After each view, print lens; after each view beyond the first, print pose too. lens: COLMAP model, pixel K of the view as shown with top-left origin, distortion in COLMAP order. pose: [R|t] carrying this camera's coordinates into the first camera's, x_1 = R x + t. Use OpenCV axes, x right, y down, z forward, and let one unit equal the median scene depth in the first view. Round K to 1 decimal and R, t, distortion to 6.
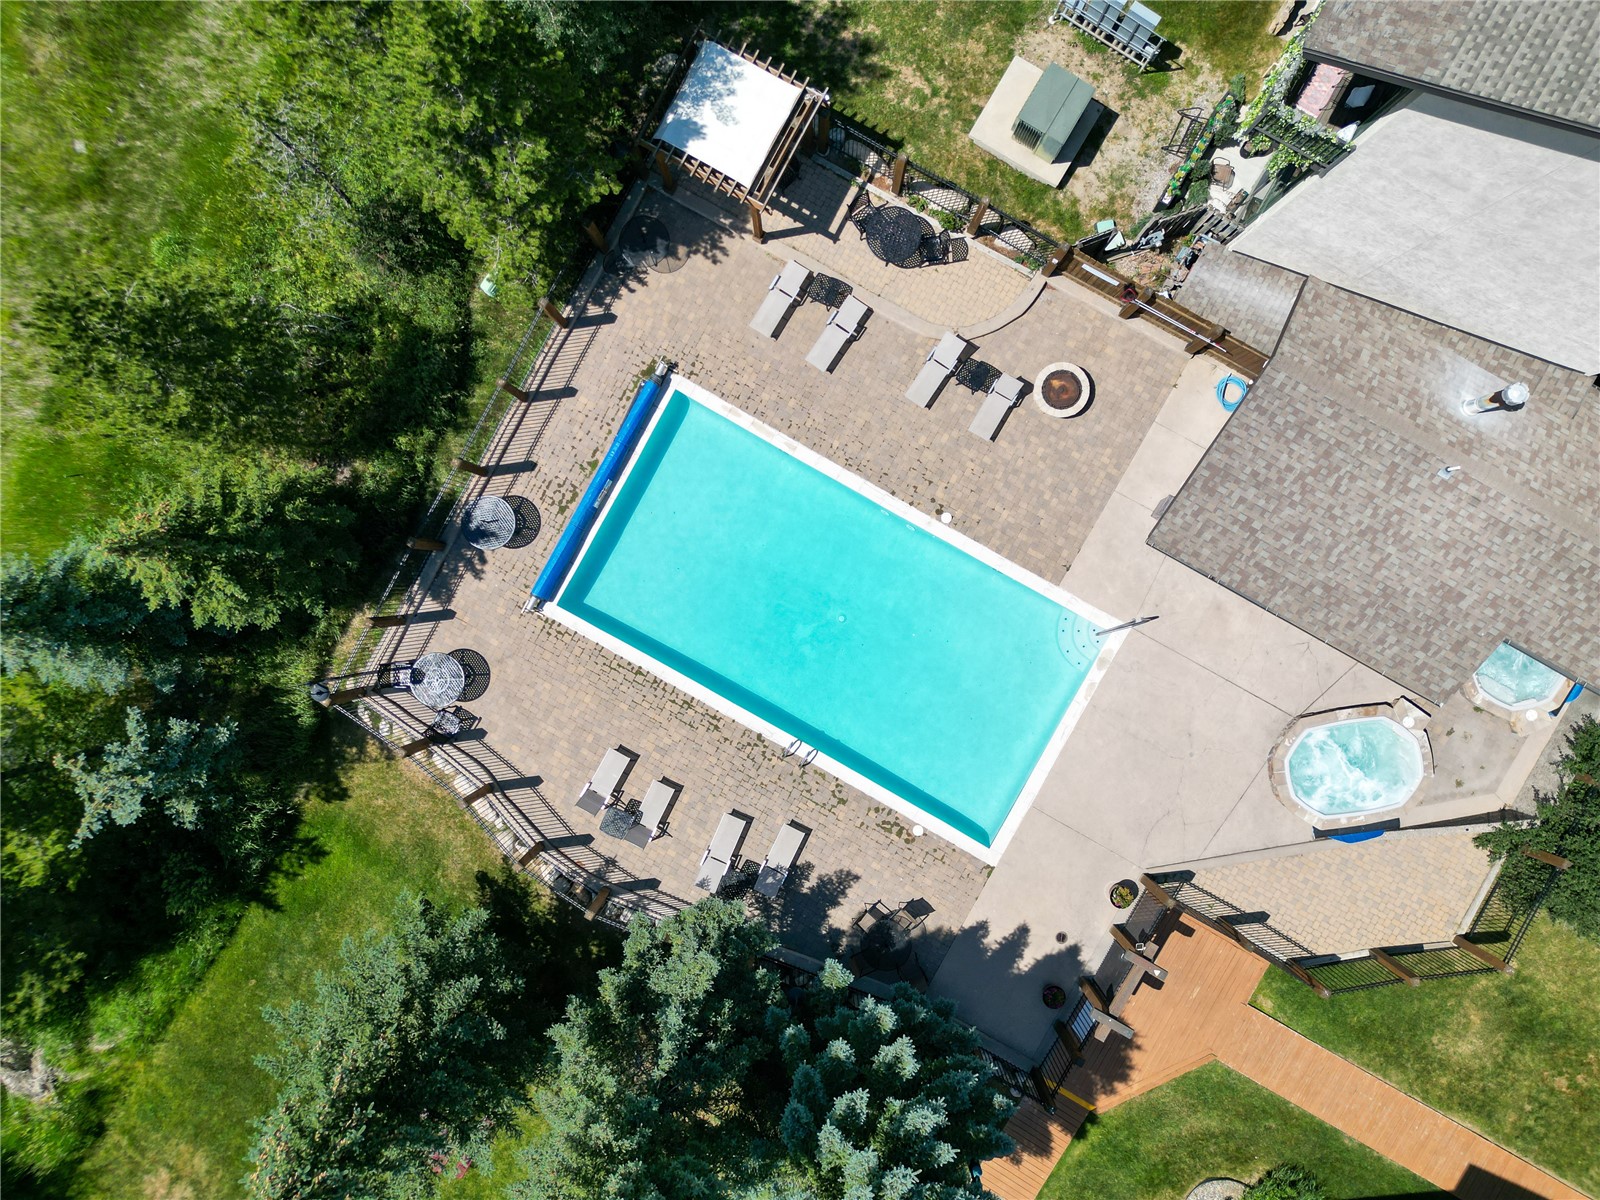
lens RADIAL K [[1108.4, 0, 797.9], [0, 1108.4, 600.7], [0, 0, 1]] dist [0.024035, -0.010453]
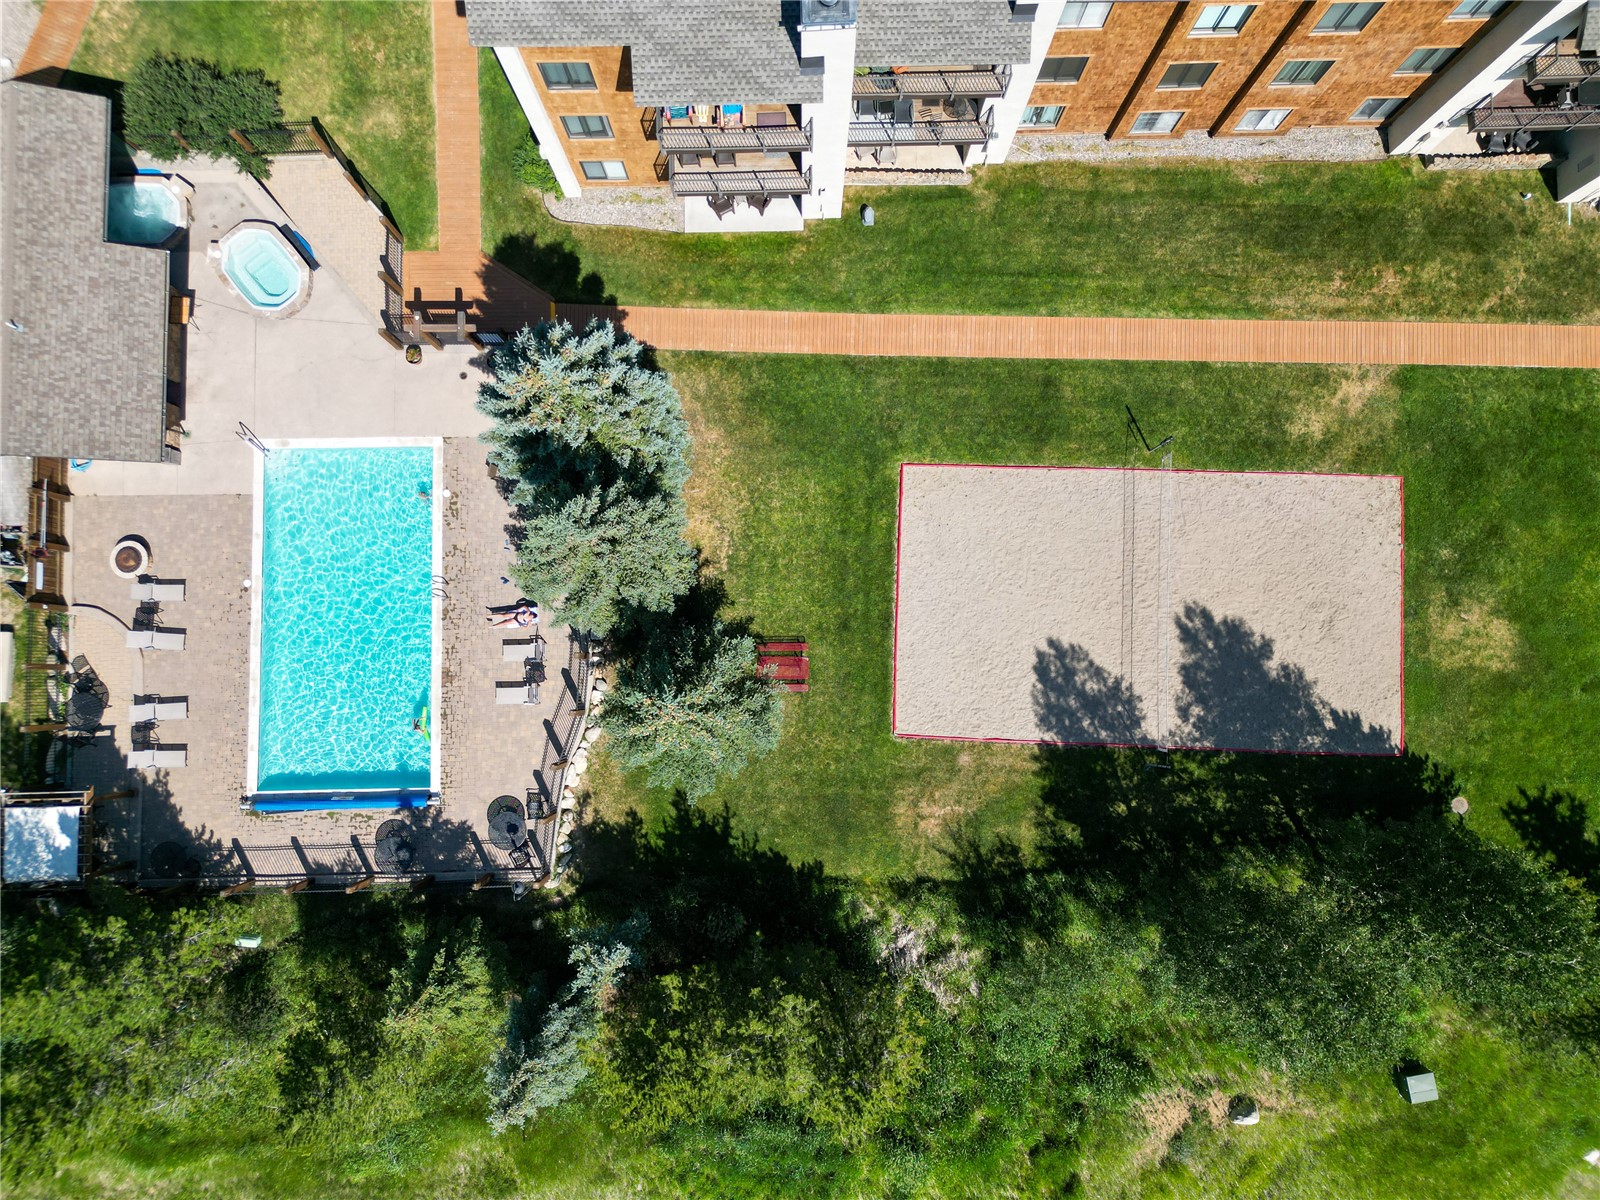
lens RADIAL K [[1108.4, 0, 799.5], [0, 1108.4, 596.4], [0, 0, 1]] dist [0.024035, -0.010453]
pose [[-0.502074, -0.861316, 0.077819, -0.364165], [0.864628, -0.501845, 0.023900, 0.515226], [0.018467, 0.079285, 0.996681, -0.454795]]
